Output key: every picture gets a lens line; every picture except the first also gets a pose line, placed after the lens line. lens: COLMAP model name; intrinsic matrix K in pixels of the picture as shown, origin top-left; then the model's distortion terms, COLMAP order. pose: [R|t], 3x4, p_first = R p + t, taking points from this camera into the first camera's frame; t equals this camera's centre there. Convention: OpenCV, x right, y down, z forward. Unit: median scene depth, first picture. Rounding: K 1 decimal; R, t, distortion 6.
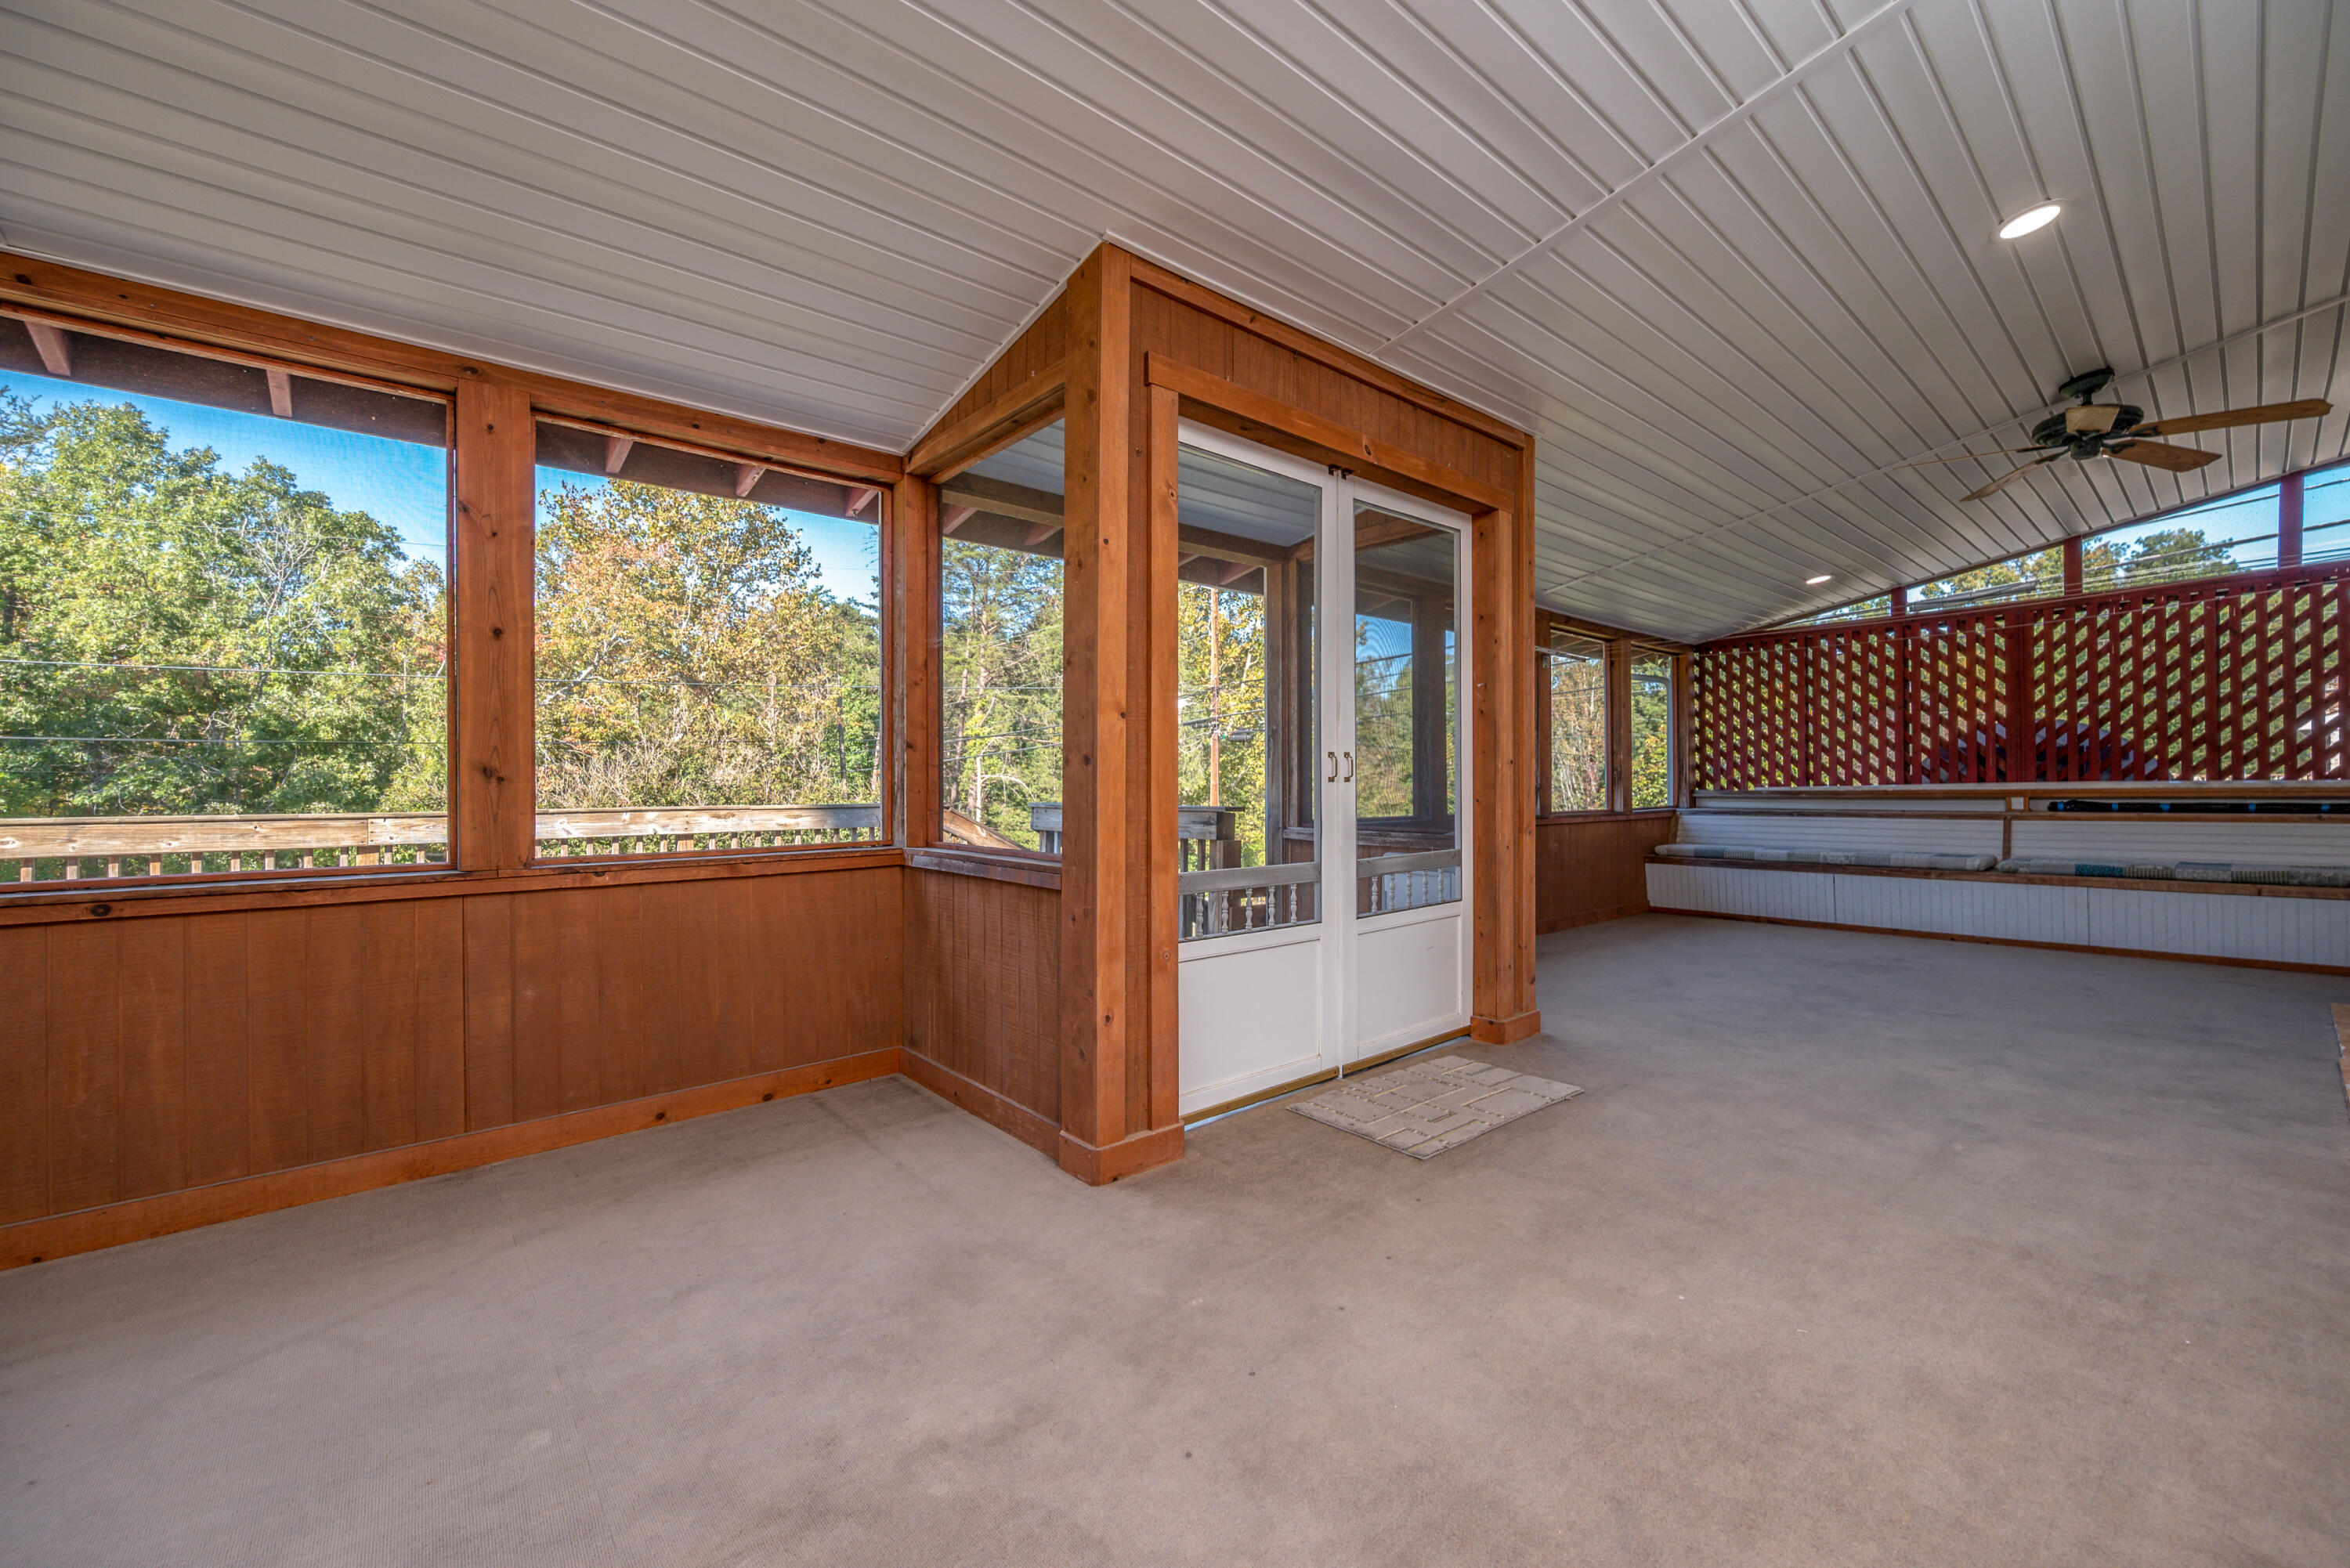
lens RADIAL K [[925.6, 0, 1176.2], [0, 925.6, 781.3], [0, 0, 1]] dist [-0.000411, -0.000519]
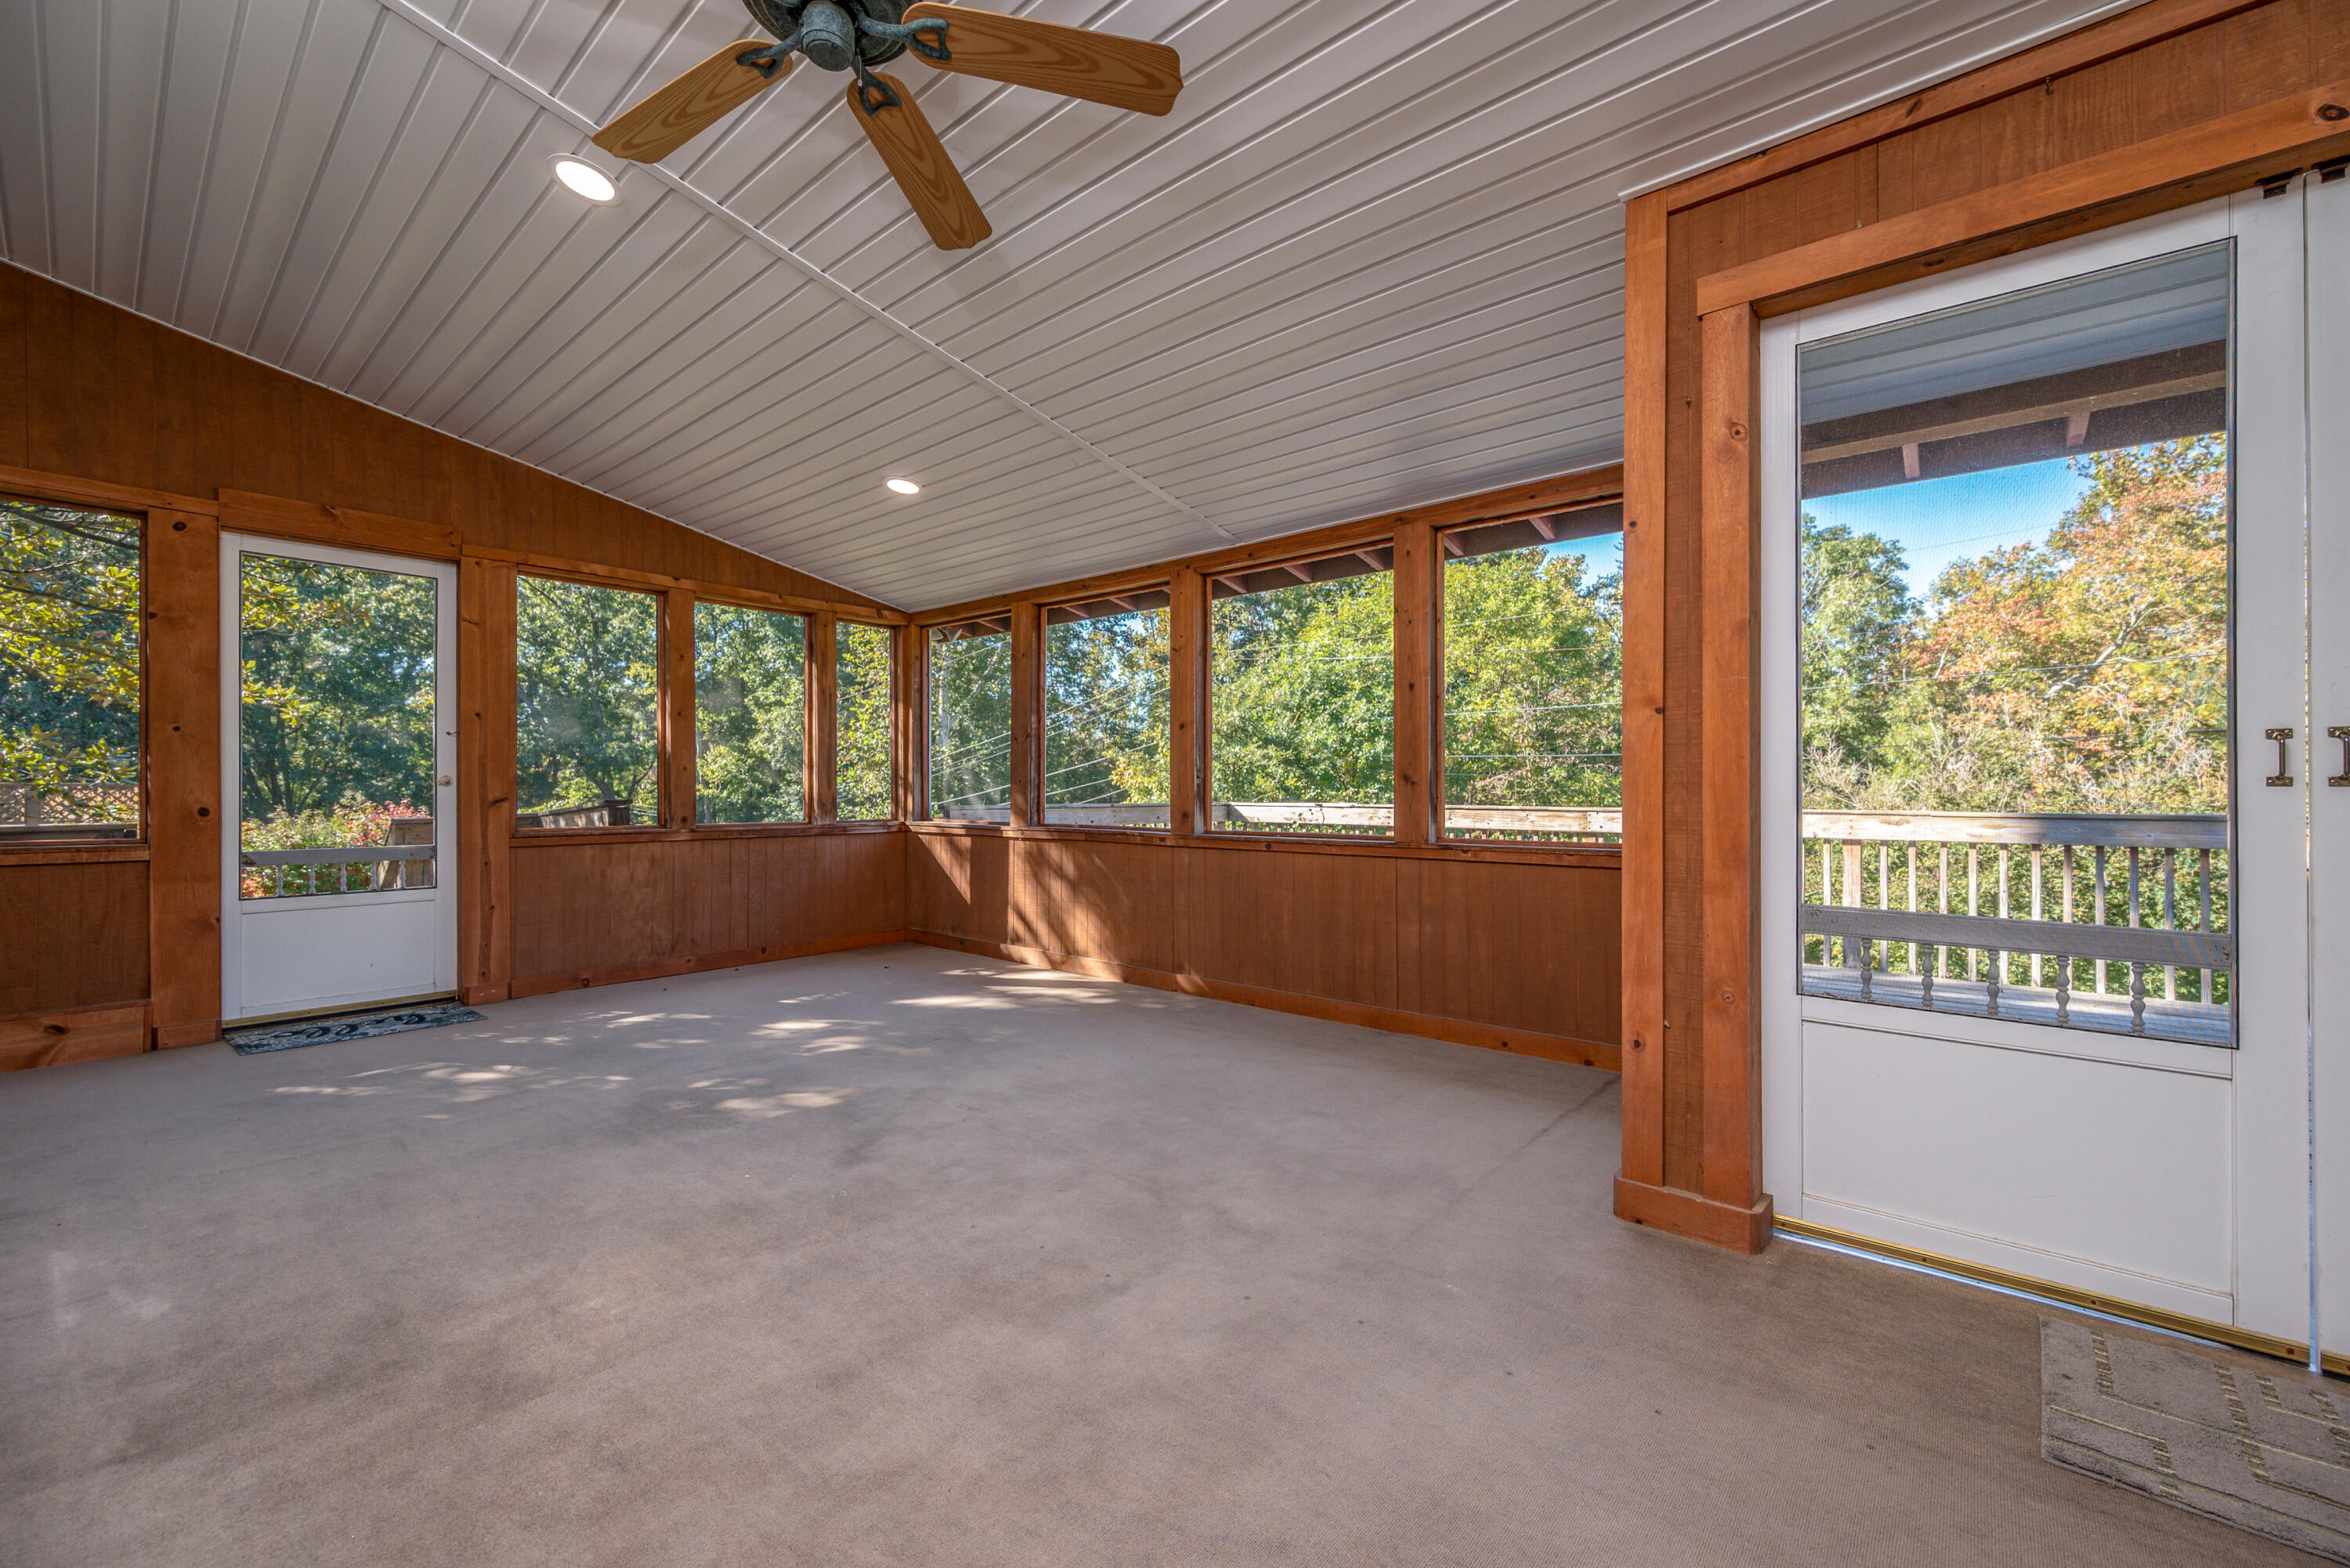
lens RADIAL K [[925.6, 0, 1178.1], [0, 925.6, 785.1], [0, 0, 1]] dist [-0.000411, -0.000519]
pose [[0.163610, 0.001532, -0.986524, 3.283322], [0.000368, 0.999999, 0.001614, -0.007346], [0.986525, -0.000628, 0.163609, 1.747964]]
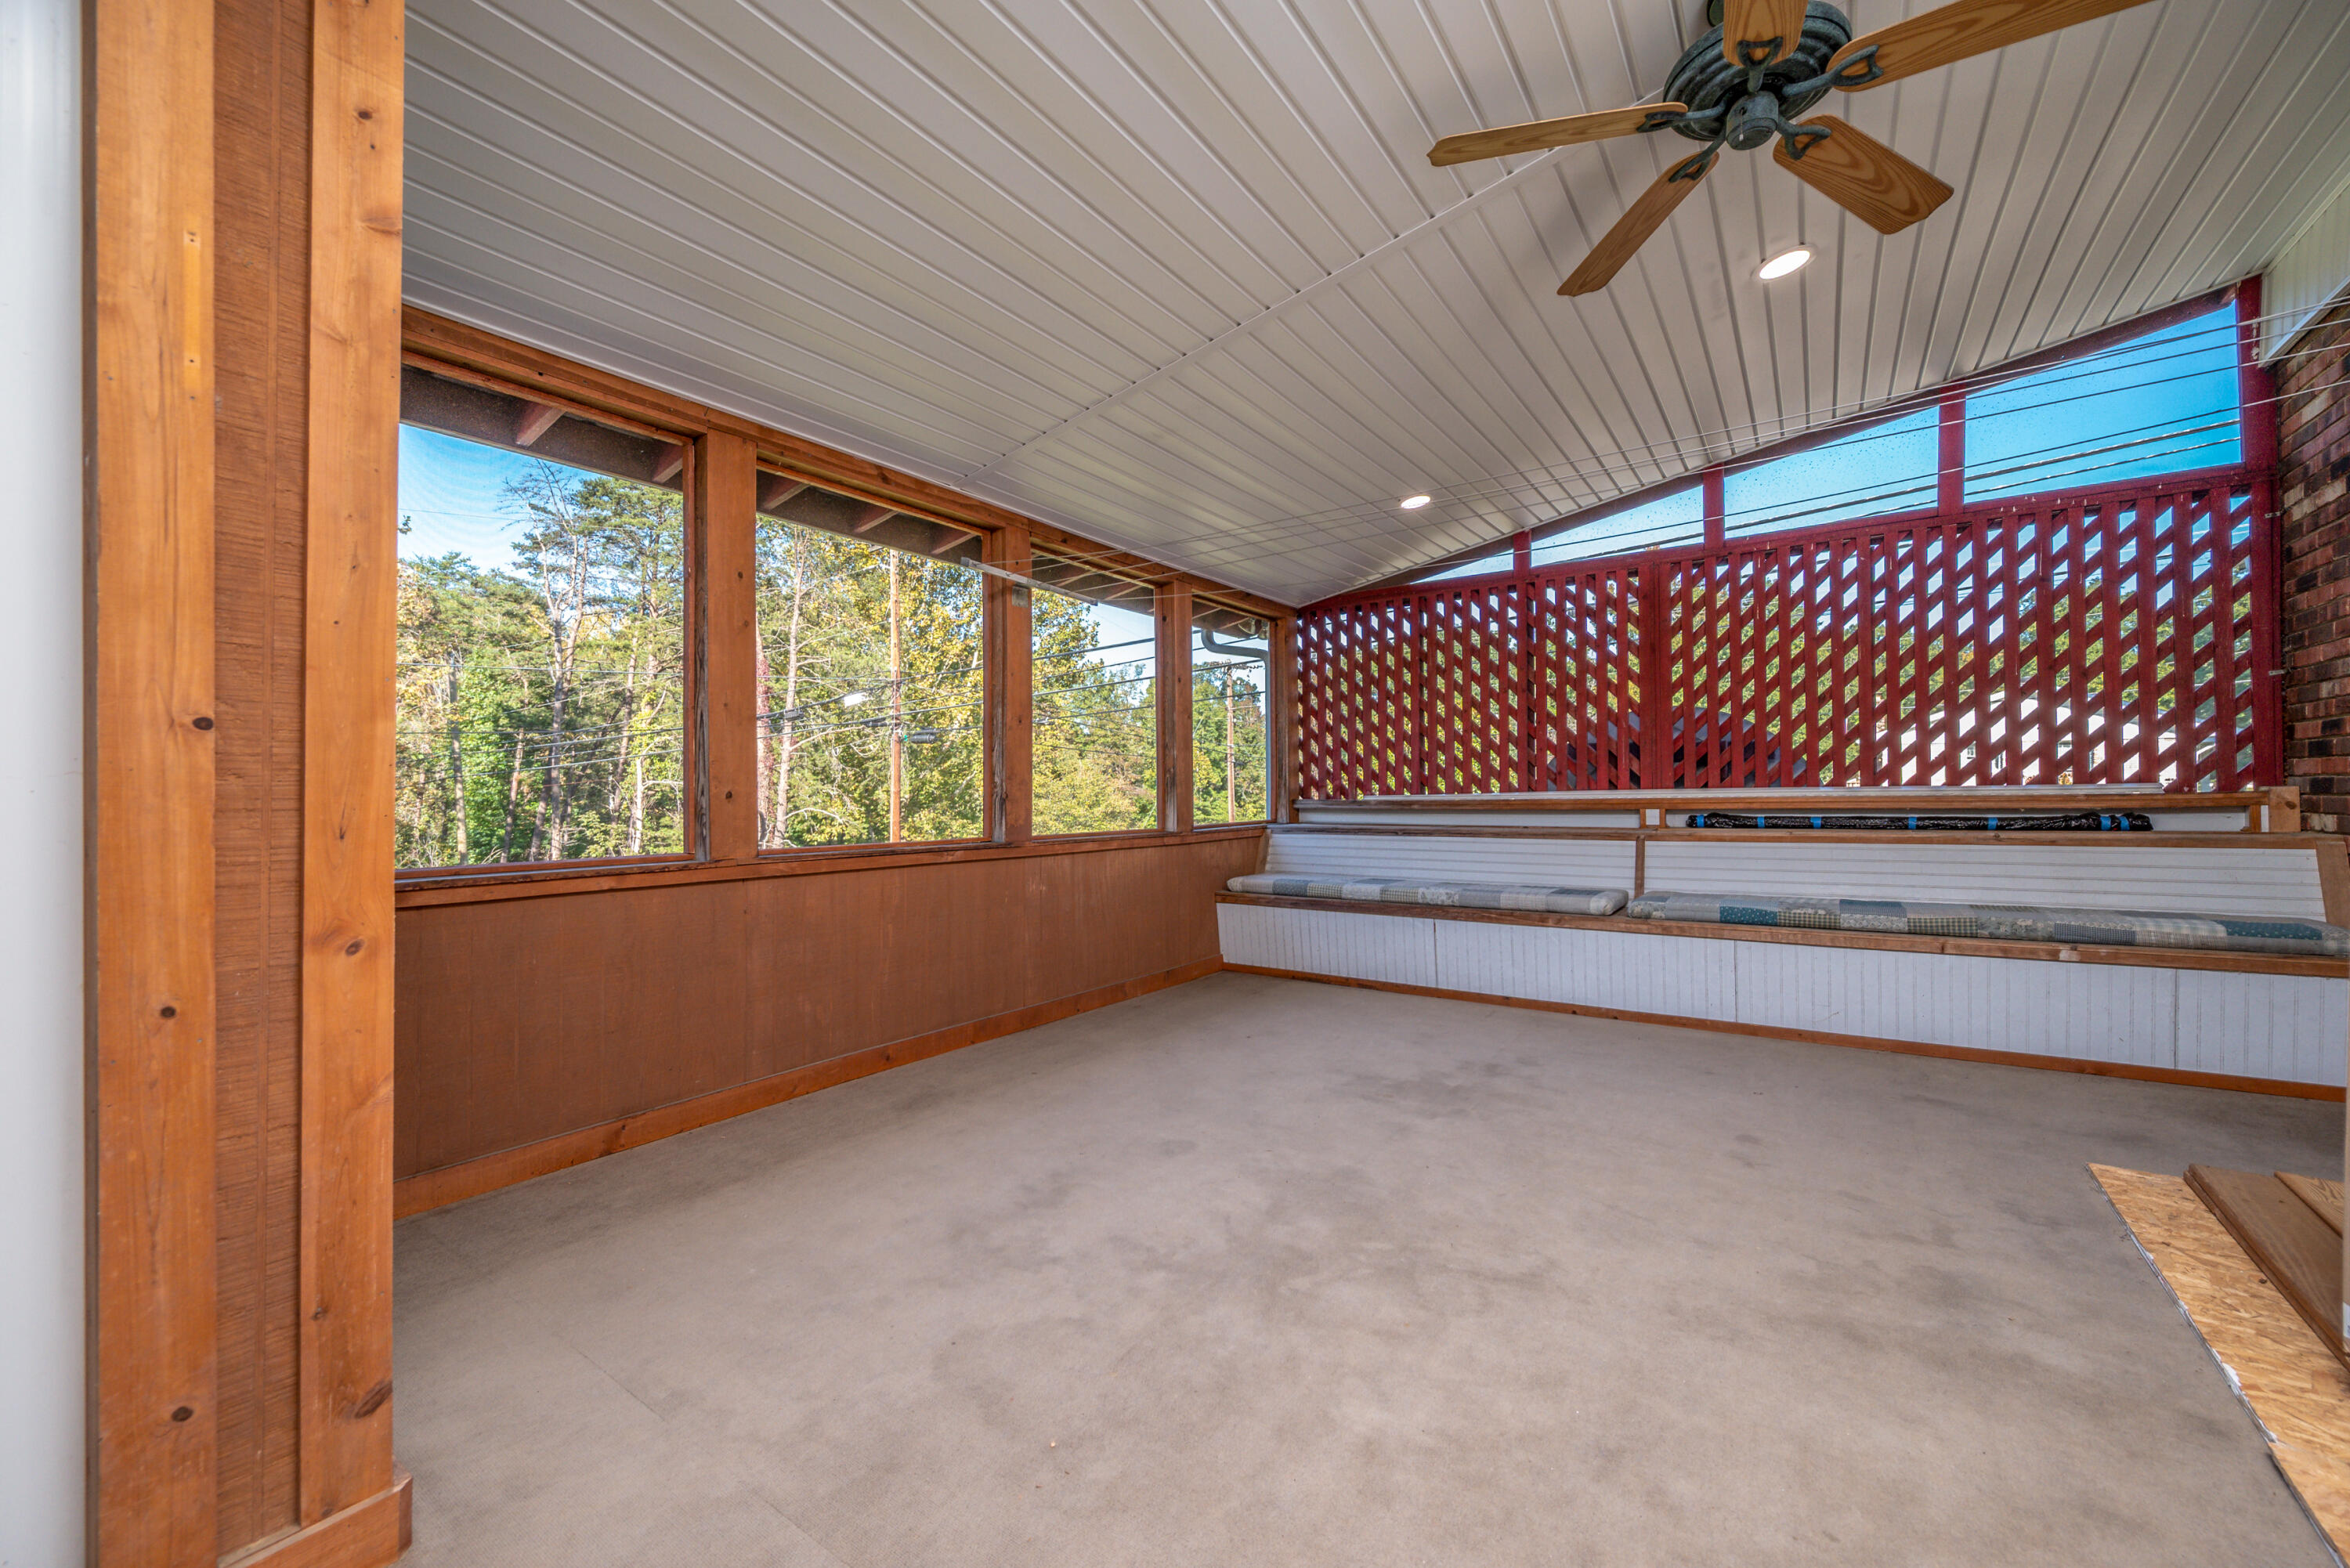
lens RADIAL K [[925.6, 0, 1173.9], [0, 925.6, 785.8], [0, 0, 1]] dist [-0.000411, -0.000519]
pose [[0.968298, 0.000512, 0.249797, 0.304614], [0.000026, 0.999998, -0.002150, -0.000035], [-0.249797, 0.002088, 0.968296, 0.325680]]
